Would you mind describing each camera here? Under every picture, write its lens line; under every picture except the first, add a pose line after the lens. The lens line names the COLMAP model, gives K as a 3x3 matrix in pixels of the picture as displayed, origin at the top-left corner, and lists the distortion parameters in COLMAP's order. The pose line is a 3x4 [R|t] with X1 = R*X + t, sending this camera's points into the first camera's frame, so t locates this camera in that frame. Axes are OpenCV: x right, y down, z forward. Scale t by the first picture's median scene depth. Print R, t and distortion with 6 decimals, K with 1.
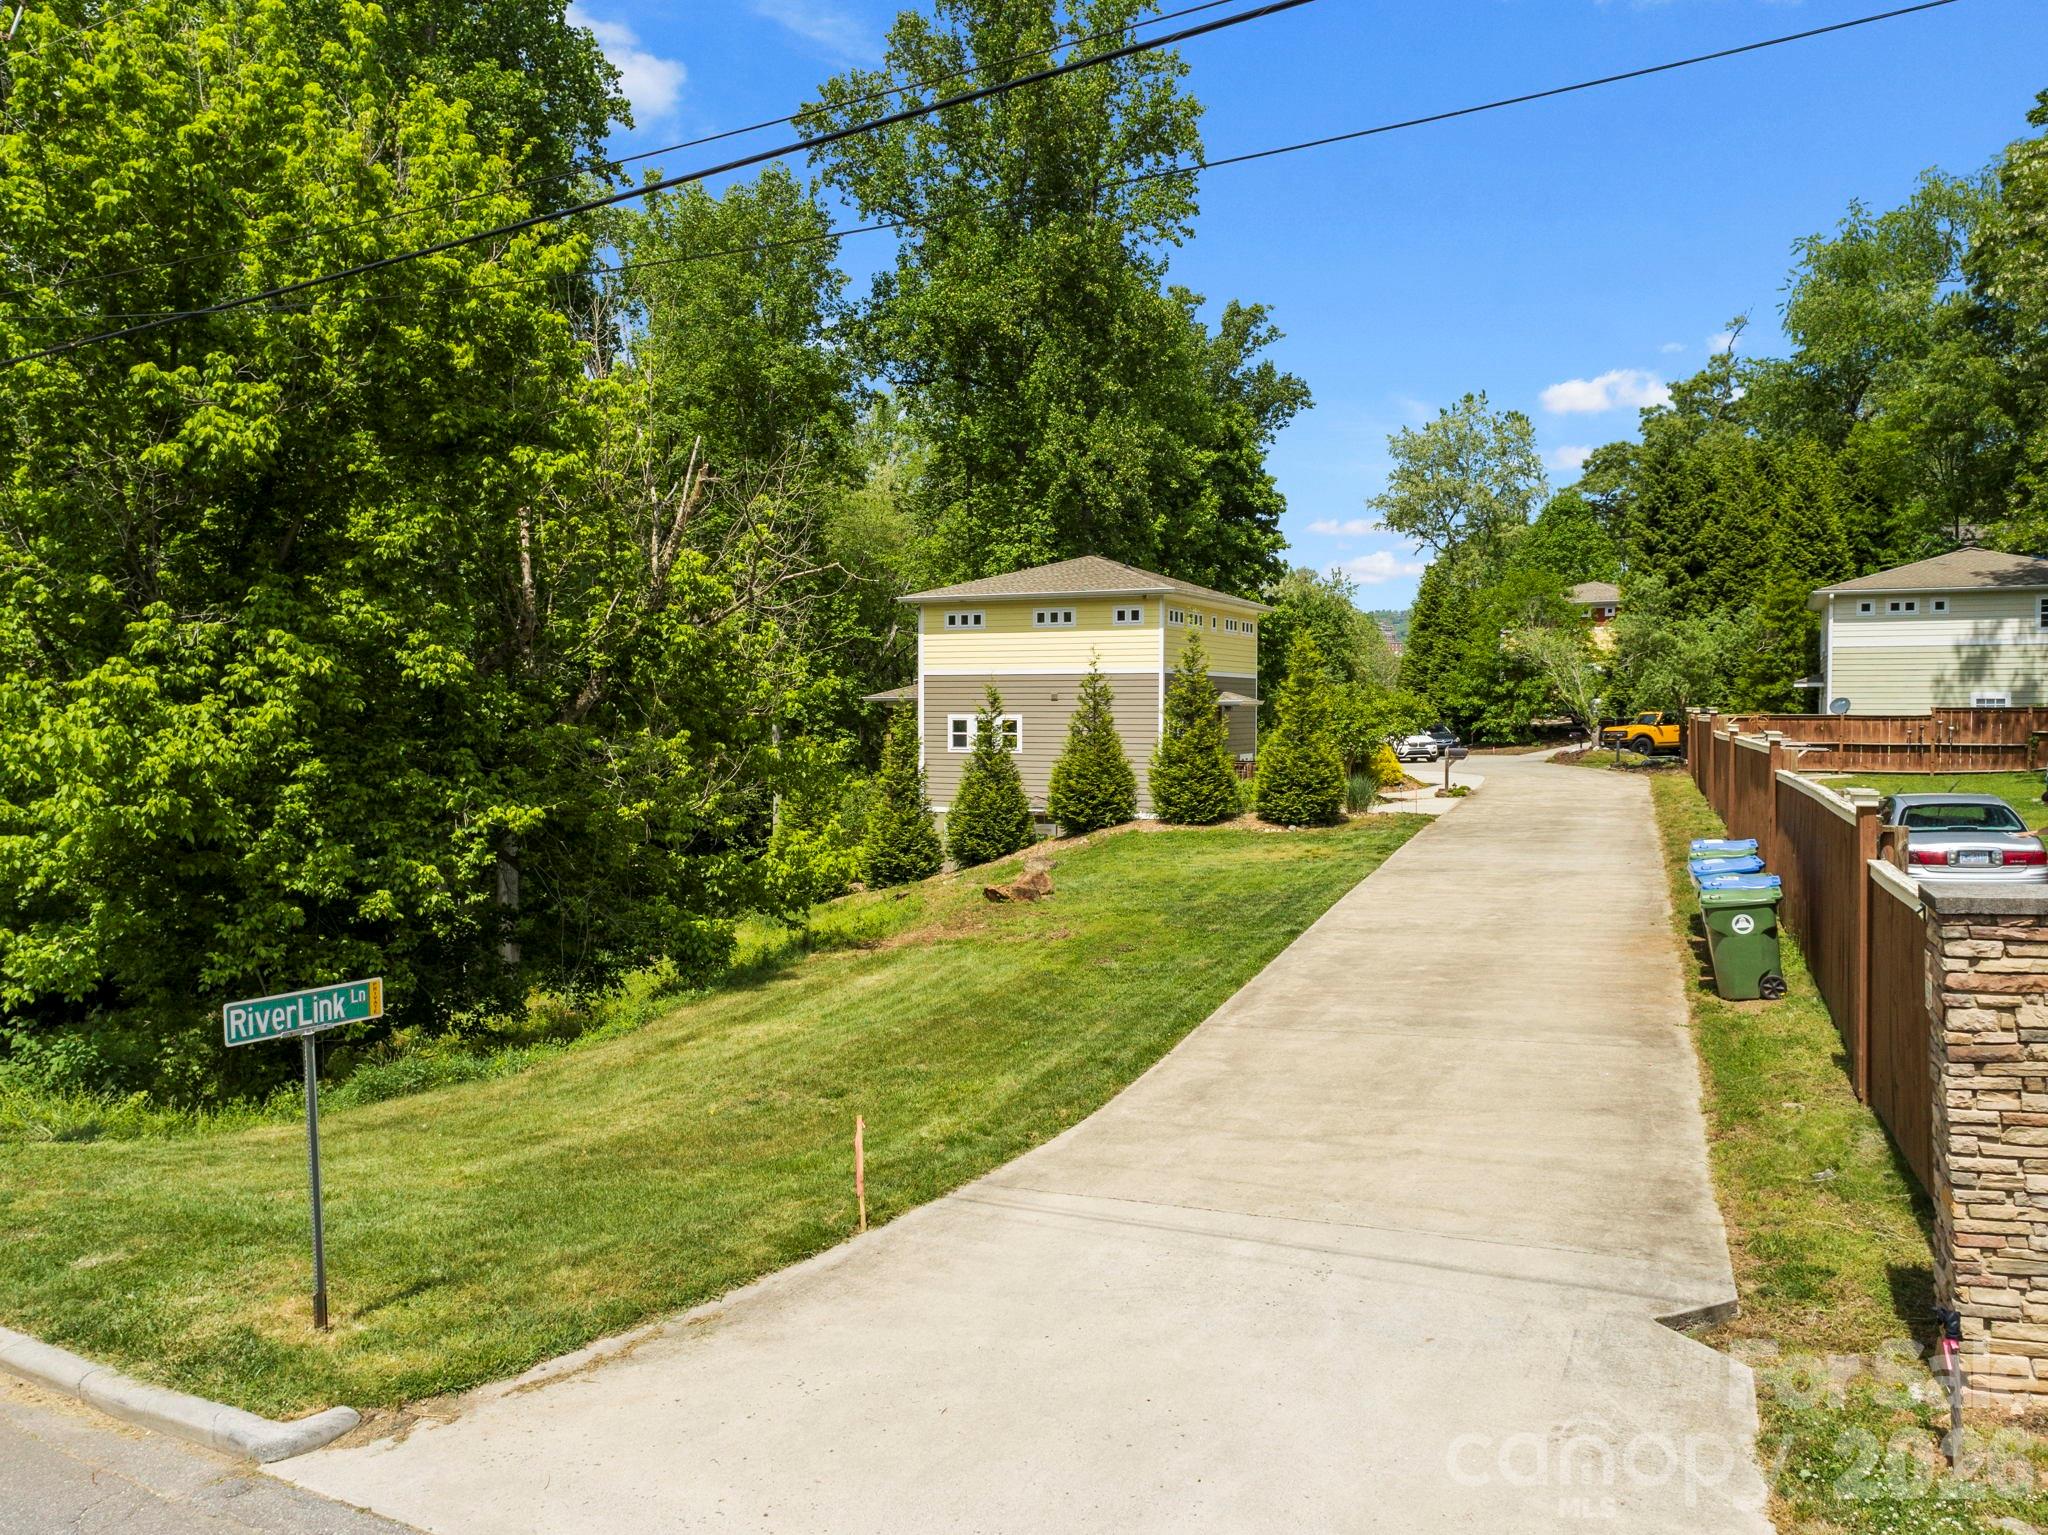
lens RADIAL K [[1555.0, 0, 1035.2], [0, 1555.0, 765.9], [0, 0, 1]] dist [-0.024890, 0.016333]
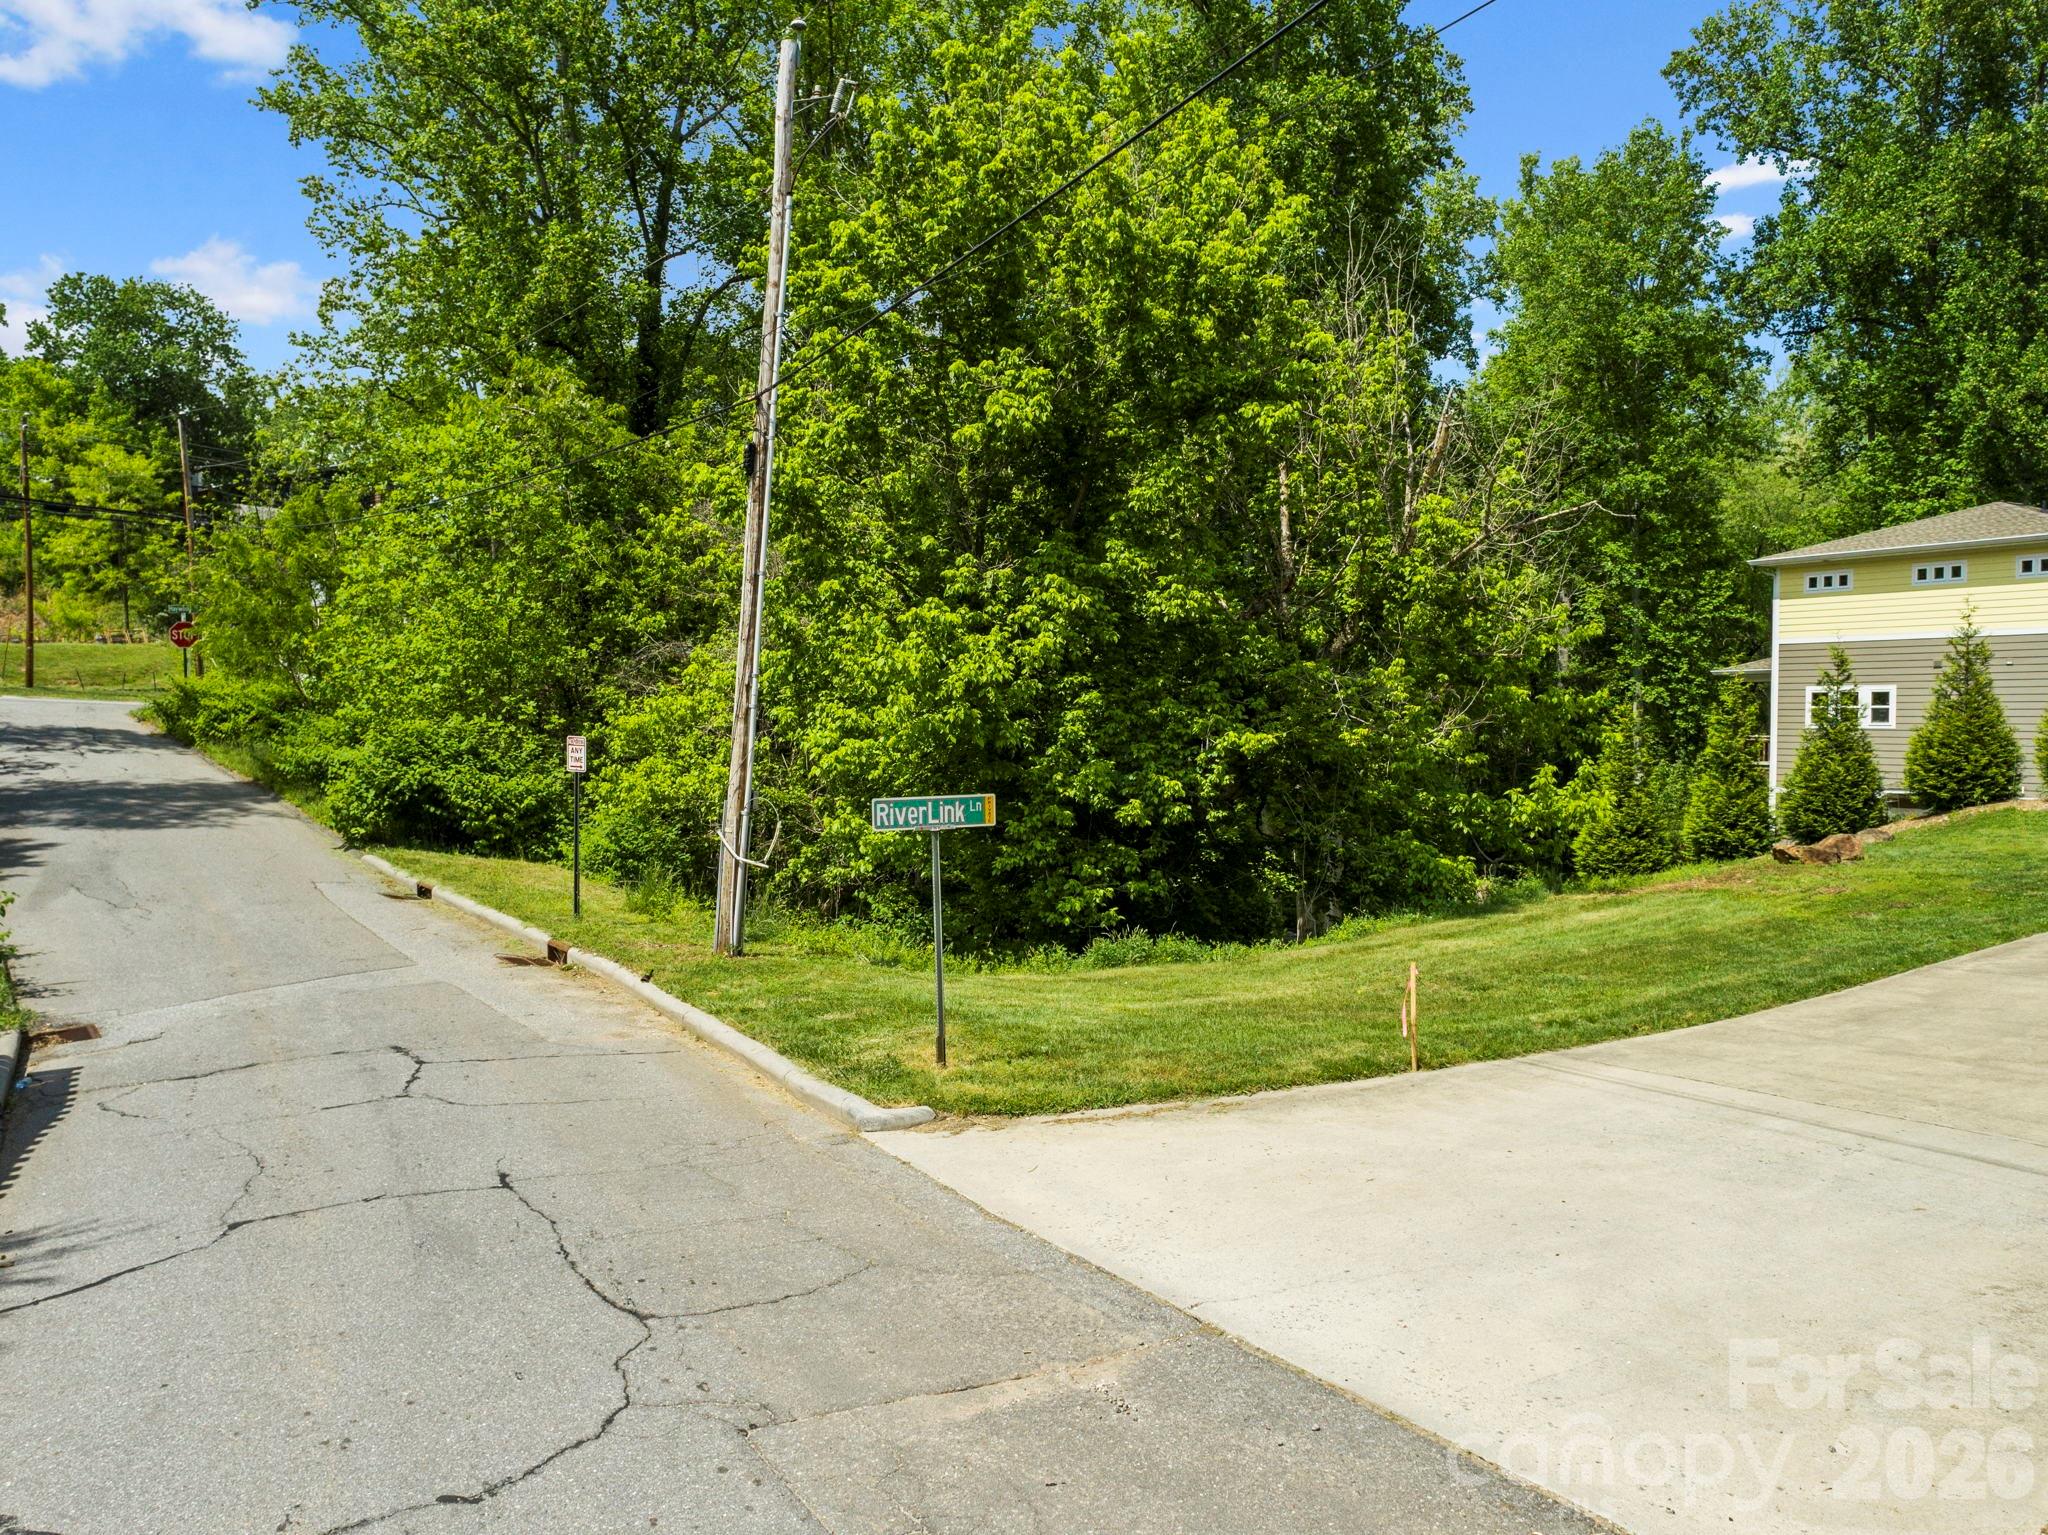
lens RADIAL K [[1555.0, 0, 1012.2], [0, 1555.0, 753.6], [0, 0, 1]] dist [-0.024890, 0.016333]
pose [[0.839950, 0.015495, -0.542443, 0.121457], [-0.020288, 0.999790, -0.002856, 0.048610], [0.542285, 0.013404, 0.840088, -0.020042]]
